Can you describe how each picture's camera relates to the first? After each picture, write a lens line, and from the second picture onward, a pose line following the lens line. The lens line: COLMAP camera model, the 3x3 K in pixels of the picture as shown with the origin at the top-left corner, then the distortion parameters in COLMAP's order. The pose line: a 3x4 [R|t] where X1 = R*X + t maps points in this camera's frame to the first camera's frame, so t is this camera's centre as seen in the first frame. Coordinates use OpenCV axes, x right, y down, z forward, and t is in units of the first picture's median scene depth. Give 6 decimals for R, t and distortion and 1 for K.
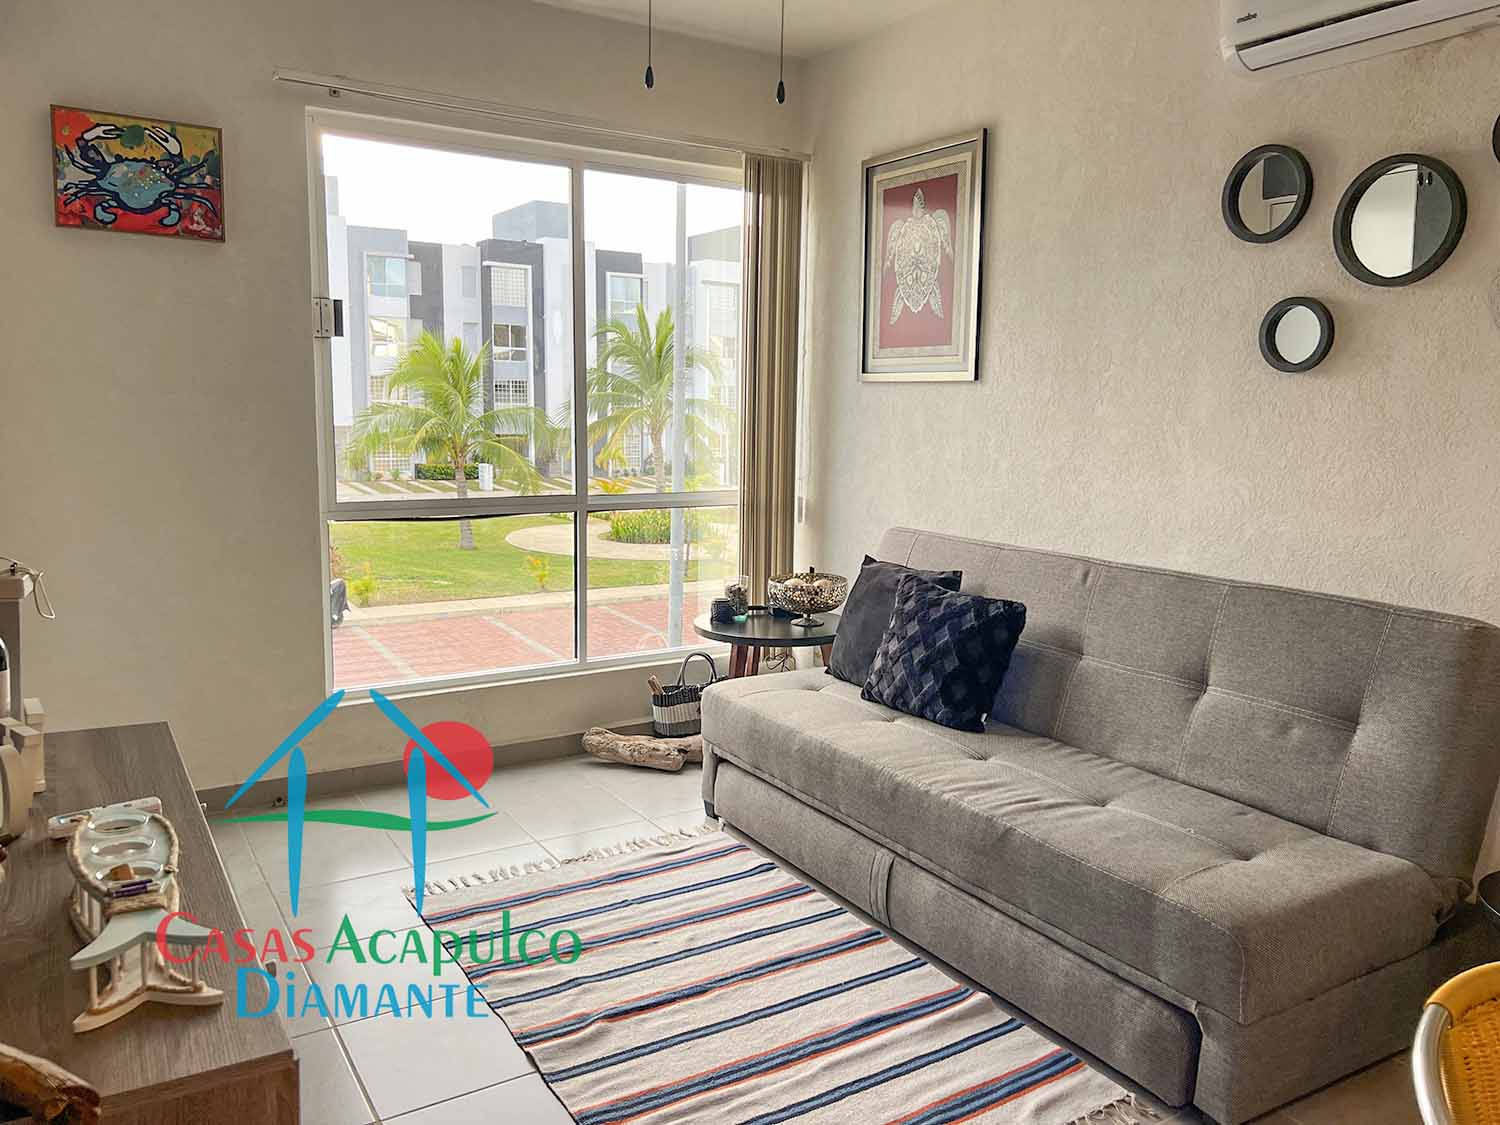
lens RADIAL K [[1127.1, 0, 758.1], [0, 1127.1, 555.2], [0, 0, 1]] dist [0.055141, -0.064480]
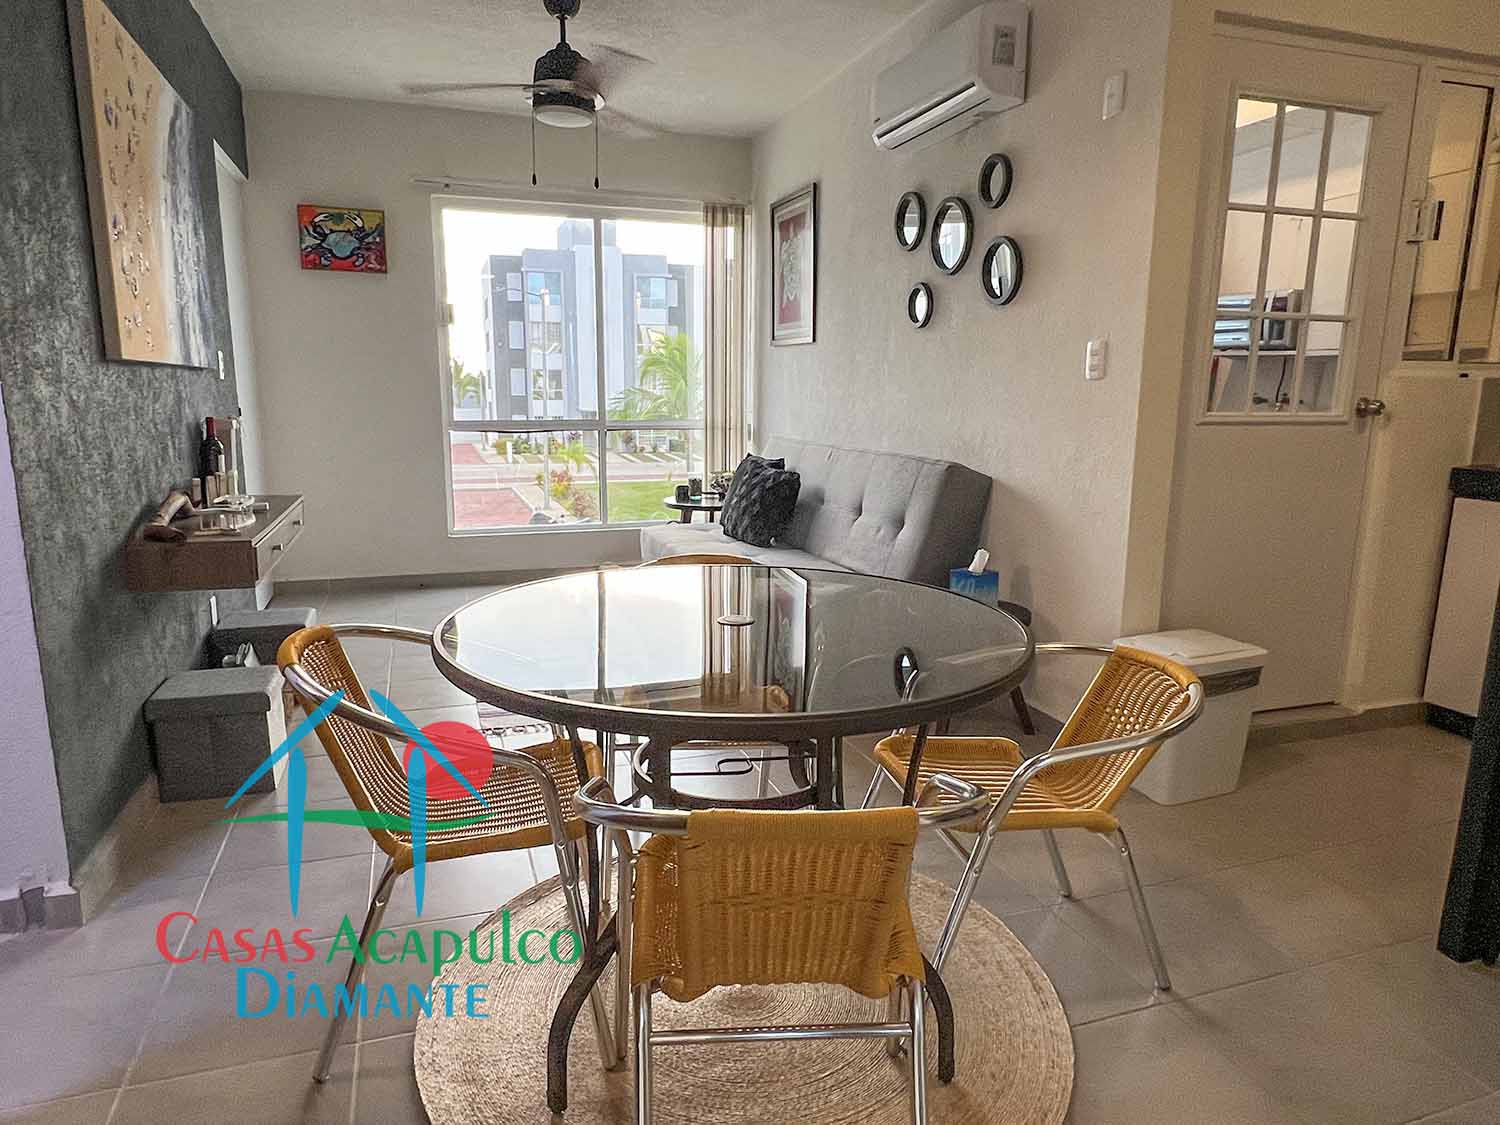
lens RADIAL K [[939.8, 0, 745.0], [0, 939.8, 569.8], [0, 0, 1]] dist [-0.000578, -0.005139]
pose [[0.973039, 0.034083, -0.228110, 0.476134], [-0.022105, 0.998249, 0.054861, 0.110545], [0.229580, -0.048339, 0.972089, -0.377342]]
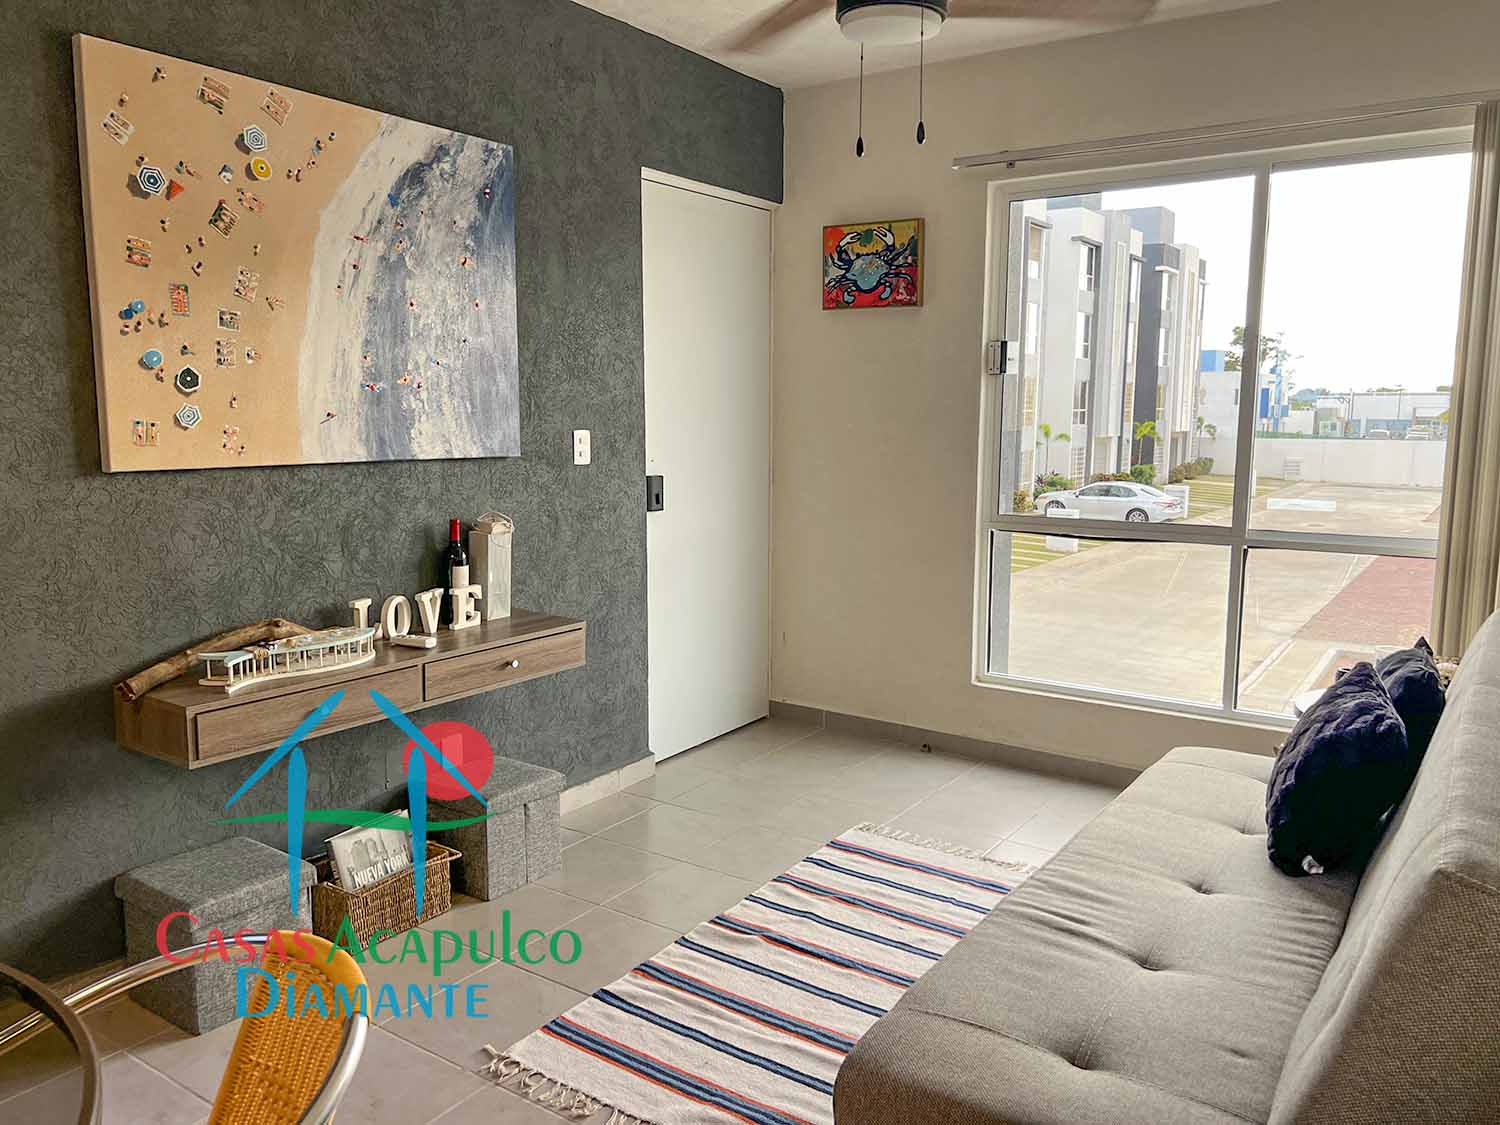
lens RADIAL K [[1127.1, 0, 752.9], [0, 1127.1, 565.2], [0, 0, 1]] dist [0.055141, -0.064480]
pose [[0.395692, 0.113586, -0.911332, 0.699320], [-0.121064, 0.990114, 0.070841, -0.054153], [0.910369, 0.082298, 0.405532, 0.350863]]
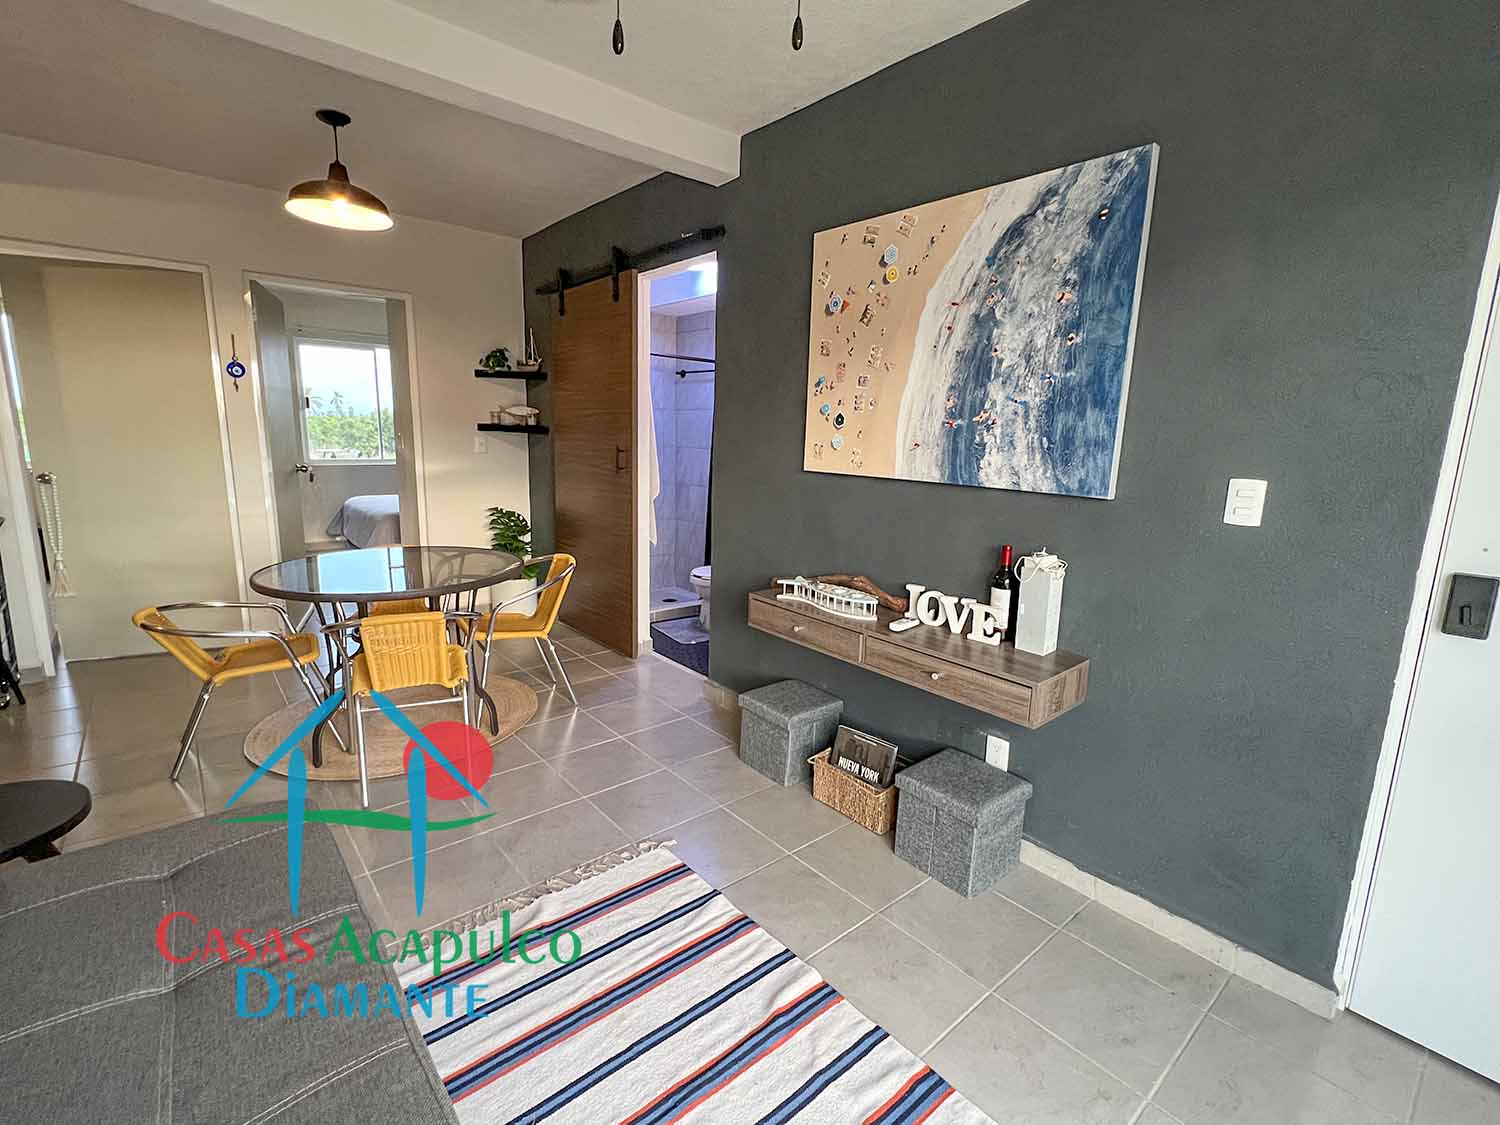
lens RADIAL K [[687.2, 0, 748.3], [0, 687.2, 559.6], [0, 0, 1]] dist [-0.002178, 0.003145]
pose [[-0.989148, -0.020192, -0.145530, -0.002374], [-0.065156, 0.948069, 0.311318, -0.171527], [0.131687, 0.317422, -0.939096, 1.126611]]
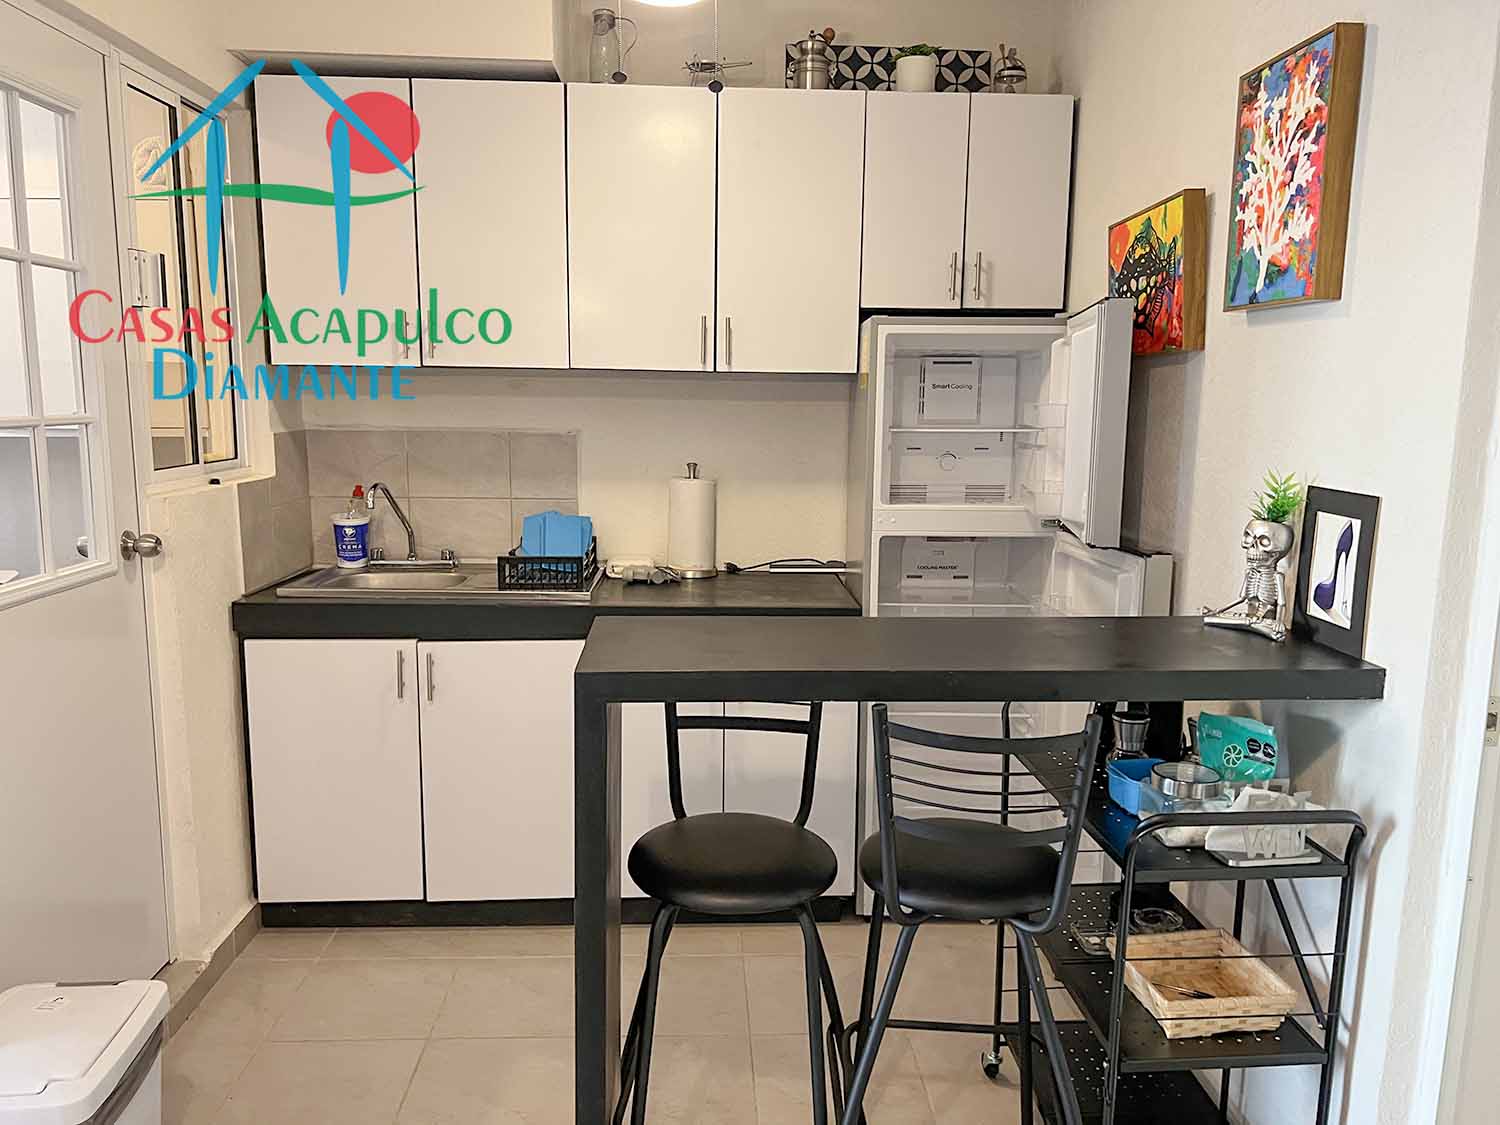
lens RADIAL K [[1127.1, 0, 752.0], [0, 1127.1, 571.6], [0, 0, 1]] dist [0.055141, -0.064480]
pose [[0.488626, -0.151926, 0.859164, 0.396720], [0.117011, 0.987238, 0.108027, -0.034084], [-0.864611, 0.047747, 0.500167, -0.057384]]
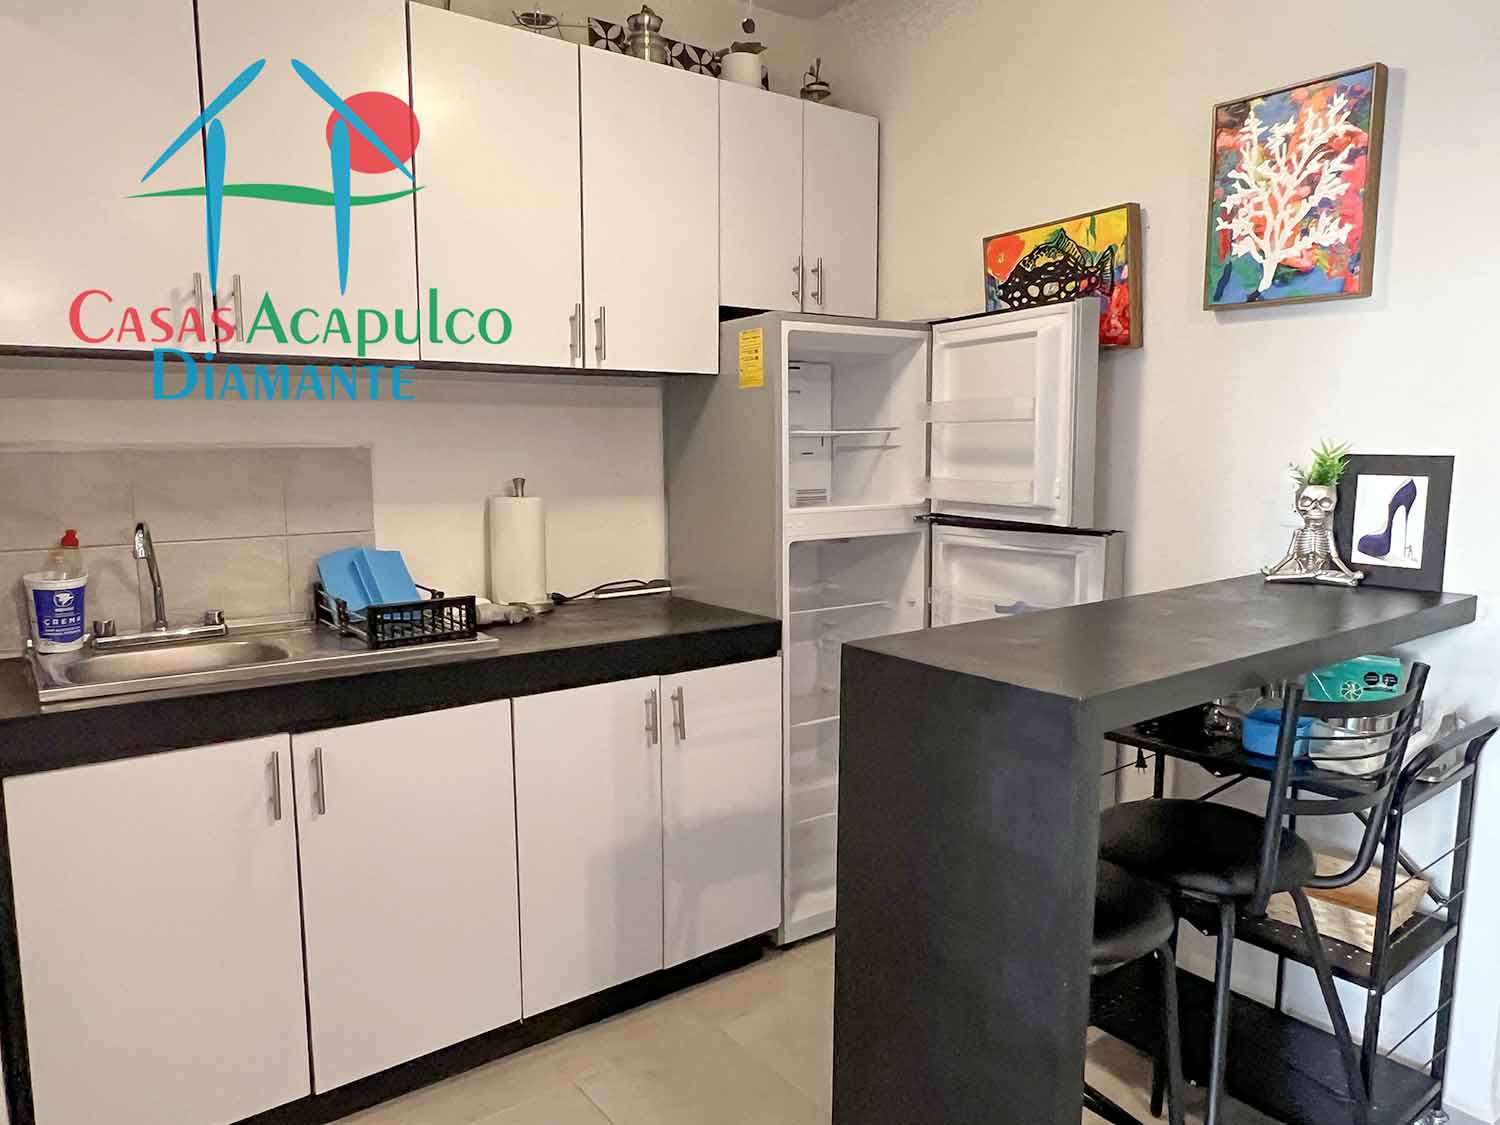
lens RADIAL K [[1040.5, 0, 744.5], [0, 1040.5, 572.2], [0, 0, 1]] dist [-0.001602, -0.004503]
pose [[-0.083572, -0.146922, 0.985611, 0.447867], [0.137405, 0.977925, 0.157427, -0.060927], [-0.986983, 0.148584, -0.061540, 0.409357]]
